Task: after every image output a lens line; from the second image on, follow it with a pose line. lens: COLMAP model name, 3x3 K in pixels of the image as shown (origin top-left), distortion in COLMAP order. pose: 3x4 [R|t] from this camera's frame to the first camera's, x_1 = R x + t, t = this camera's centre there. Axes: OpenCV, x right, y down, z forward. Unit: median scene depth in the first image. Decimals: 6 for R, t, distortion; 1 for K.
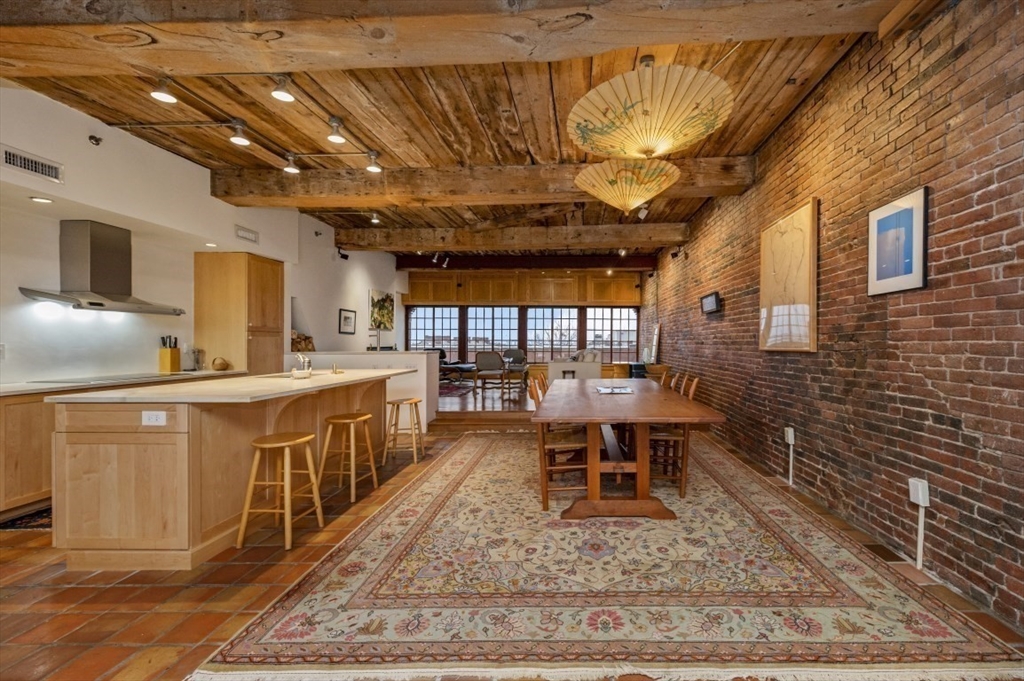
lens RADIAL K [[420.0, 0, 579.2], [0, 420.0, 345.8], [0, 0, 1]] dist [0.001427, 0.000152]
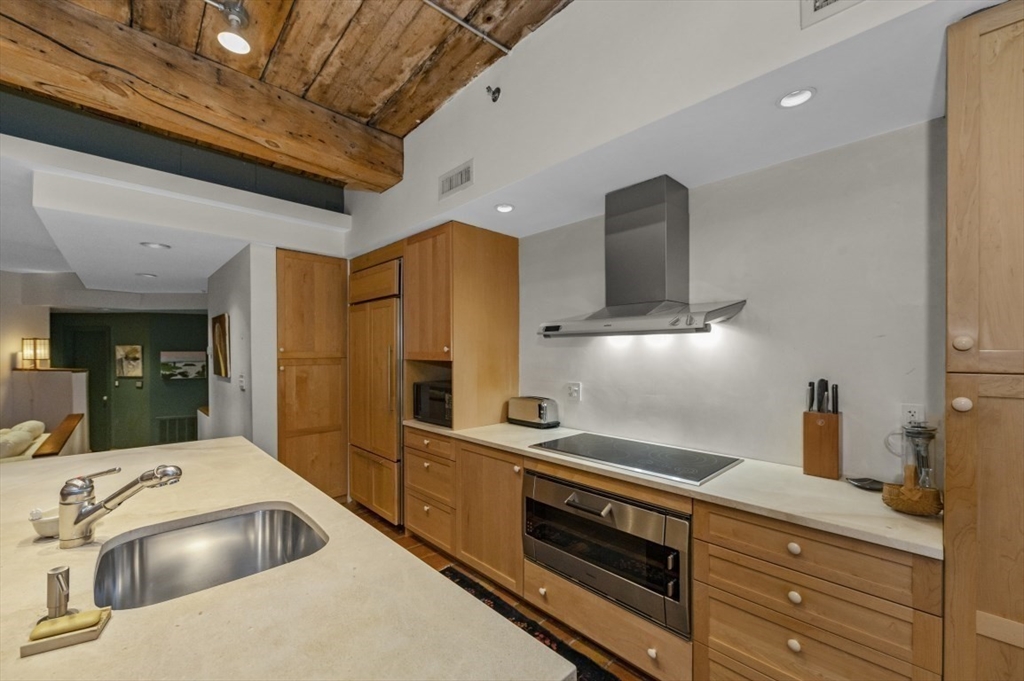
lens RADIAL K [[411.0, 0, 512.6], [0, 411.0, 350.1], [0, 0, 1]] dist [0.000348, -0.000167]
pose [[-0.727772, -0.000689, -0.685819, -0.661172], [-0.003578, 0.999990, 0.002792, -0.067001], [0.685810, 0.004486, -0.727767, 1.404514]]
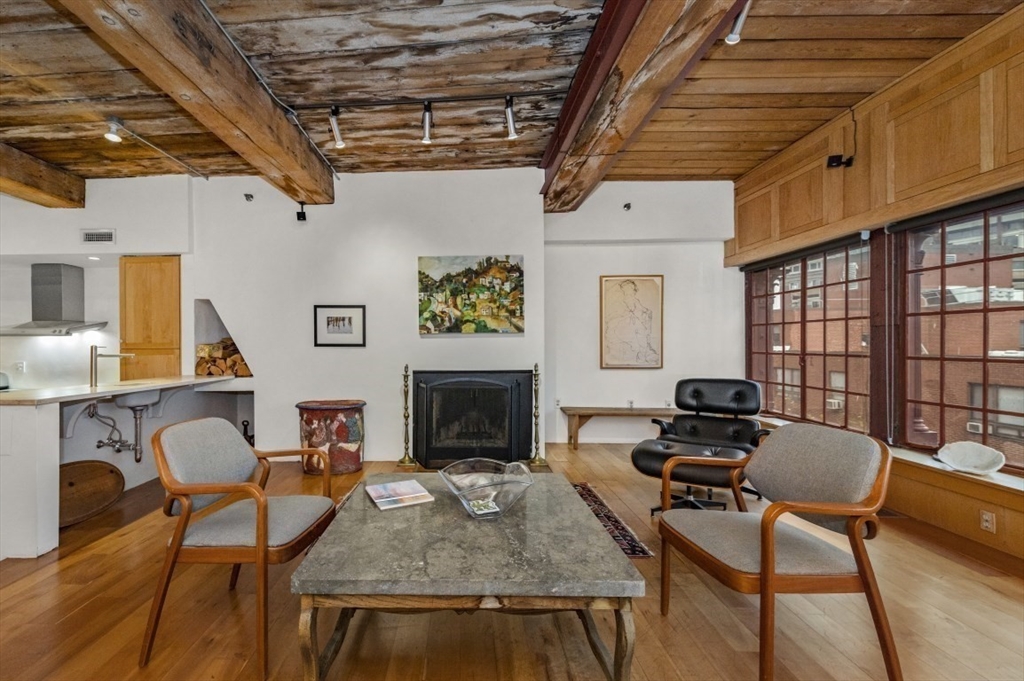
lens RADIAL K [[422.8, 0, 458.6], [0, 422.8, 344.3], [0, 0, 1]] dist [0.004268, 0.000135]
pose [[-0.052672, 0.002577, -0.998609, 0.035746], [-0.003537, 0.999990, 0.002767, -0.070098], [0.998606, 0.003678, -0.052662, 2.427592]]
